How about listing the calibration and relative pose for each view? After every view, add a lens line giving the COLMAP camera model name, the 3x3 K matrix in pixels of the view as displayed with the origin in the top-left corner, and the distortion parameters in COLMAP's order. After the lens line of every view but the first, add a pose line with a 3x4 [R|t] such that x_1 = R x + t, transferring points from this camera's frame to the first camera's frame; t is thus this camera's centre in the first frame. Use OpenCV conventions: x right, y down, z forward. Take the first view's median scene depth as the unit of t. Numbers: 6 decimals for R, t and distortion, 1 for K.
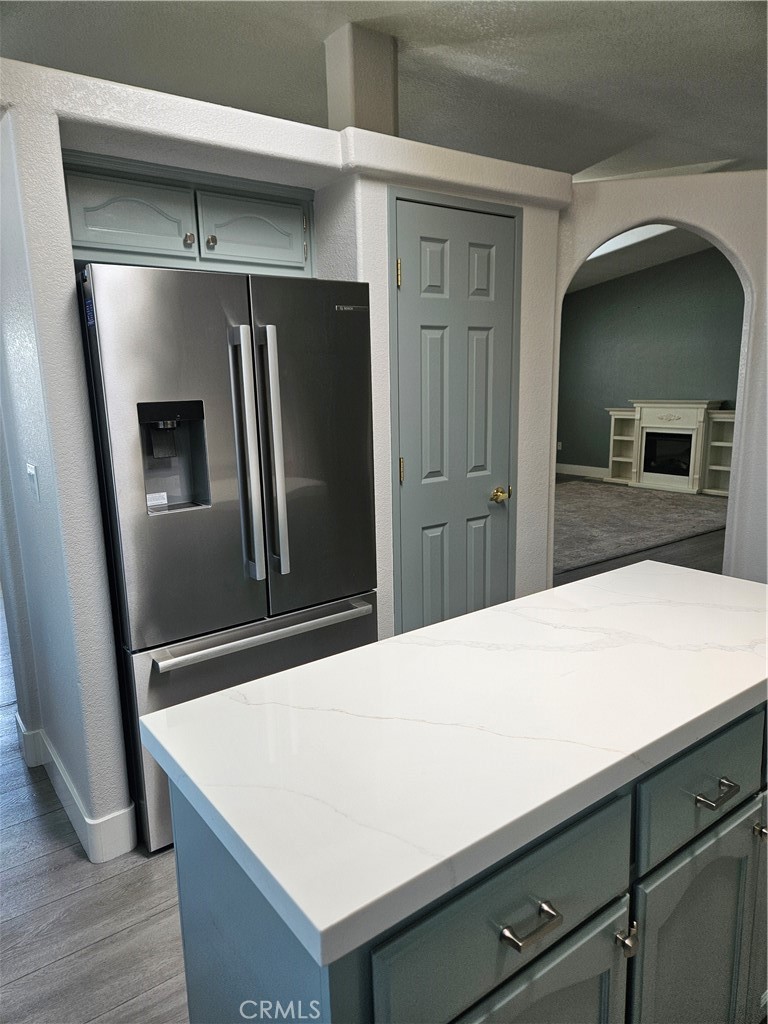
lens RADIAL K [[678.7, 0, 377.6], [0, 678.7, 510.8], [0, 0, 1]] dist [0.069135, -0.057881]
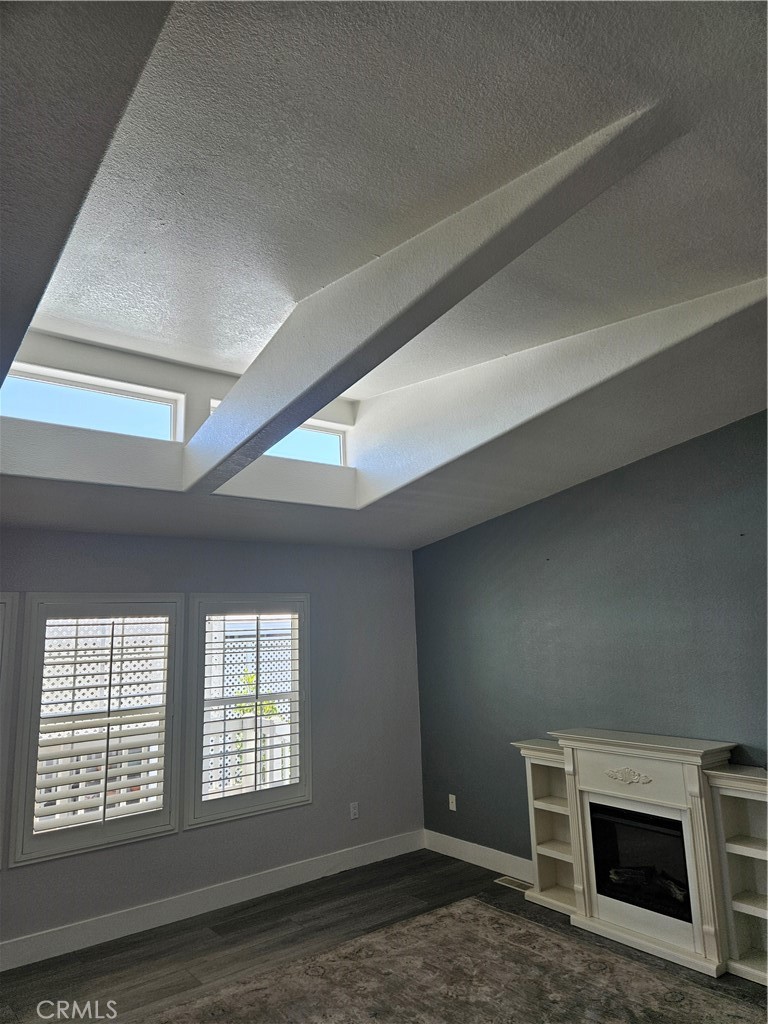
lens RADIAL K [[678.7, 0, 385.8], [0, 678.7, 509.4], [0, 0, 1]] dist [0.069135, -0.057881]
pose [[0.999827, -0.005658, 0.017718, 0.237713], [0.011800, 0.929299, -0.369141, -0.128538], [-0.014377, 0.369286, 0.929205, 0.466720]]
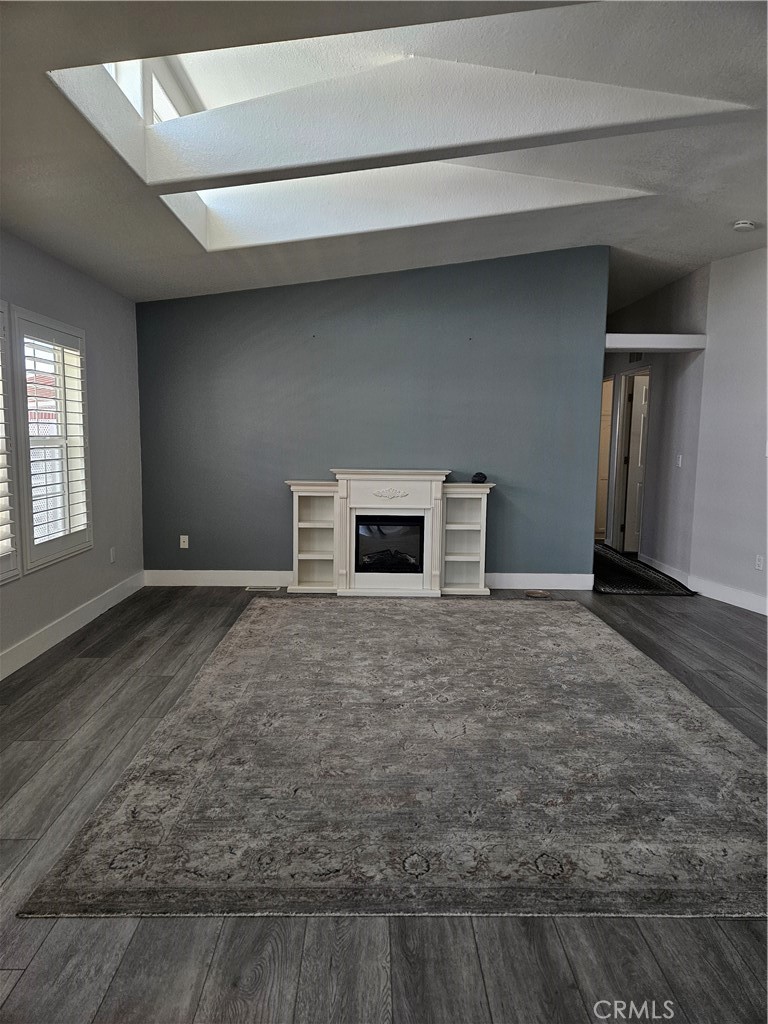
lens RADIAL K [[678.7, 0, 382.4], [0, 678.7, 511.2], [0, 0, 1]] dist [0.069135, -0.057881]
pose [[0.590647, -0.054192, 0.805108, -0.141746], [0.125449, 0.991778, -0.025276, -0.097499], [-0.797119, 0.115929, 0.592589, 0.570356]]
